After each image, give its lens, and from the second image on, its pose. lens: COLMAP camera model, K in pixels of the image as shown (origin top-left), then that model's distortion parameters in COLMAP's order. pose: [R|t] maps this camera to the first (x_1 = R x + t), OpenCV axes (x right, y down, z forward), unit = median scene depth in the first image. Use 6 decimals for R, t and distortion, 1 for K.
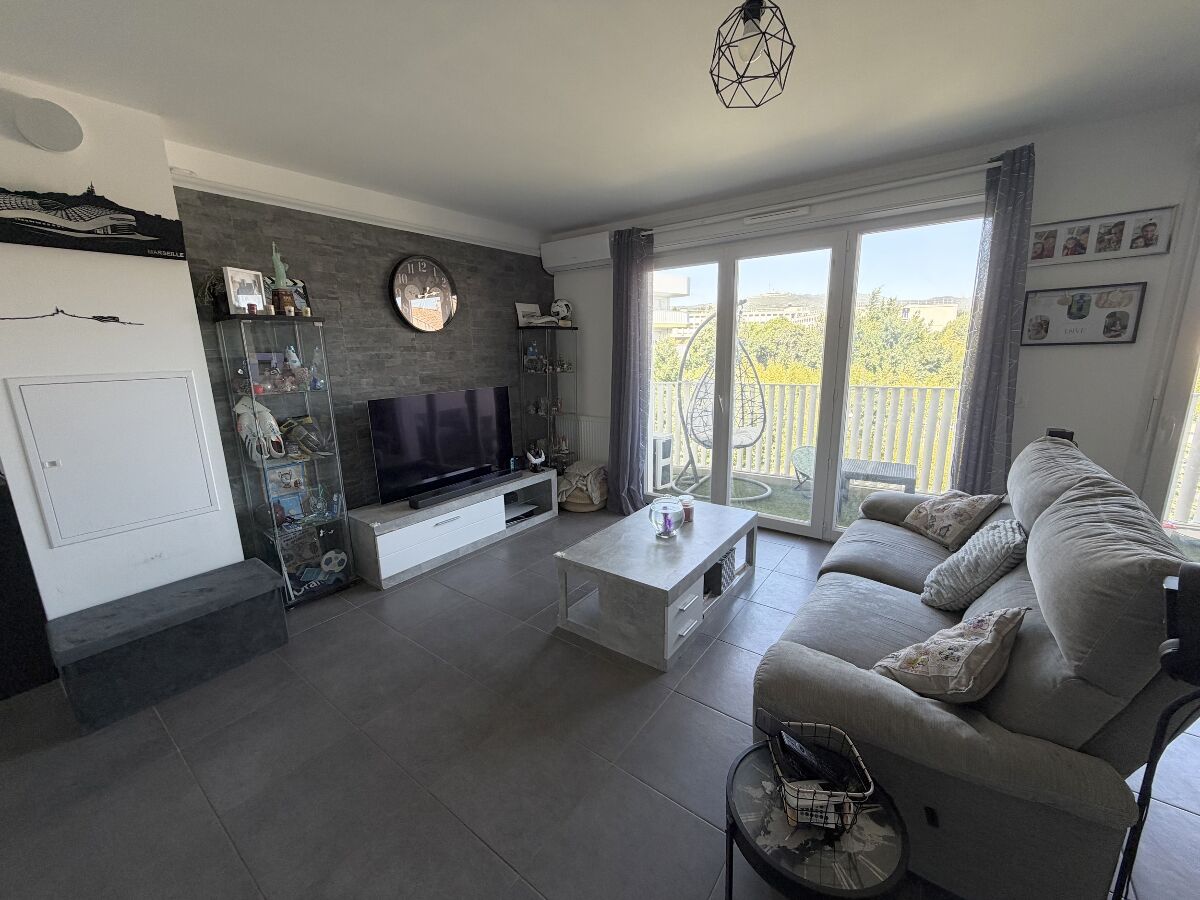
lens RADIAL K [[476.3, 0, 598.3], [0, 476.3, 450.4], [0, 0, 1]] dist [0.000401, -0.000446]
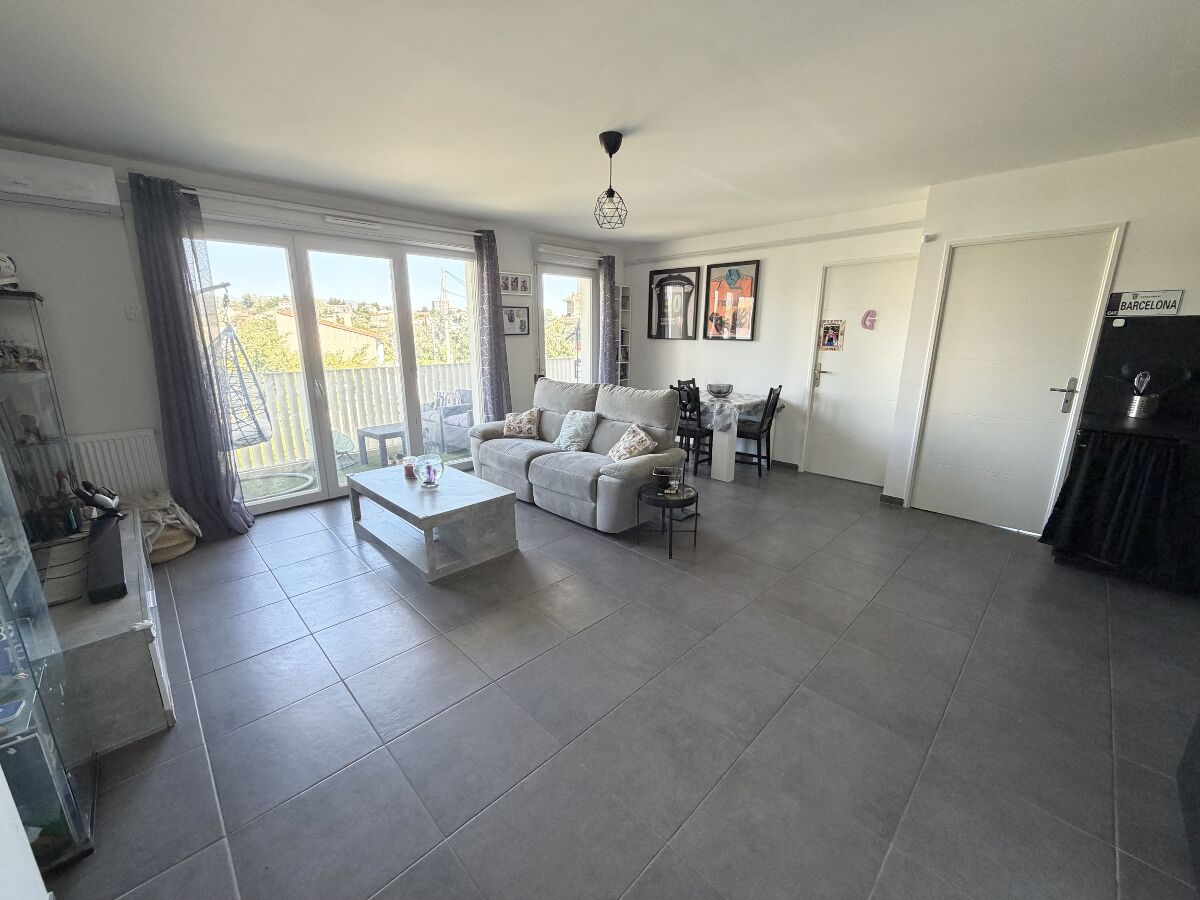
lens RADIAL K [[476.3, 0, 597.2], [0, 476.3, 445.9], [0, 0, 1]] dist [0.000401, -0.000446]
pose [[0.151416, -0.207061, 0.966540, -0.829823], [0.206976, 0.962779, 0.173831, -0.037633], [-0.966558, 0.173730, 0.188637, 0.294014]]
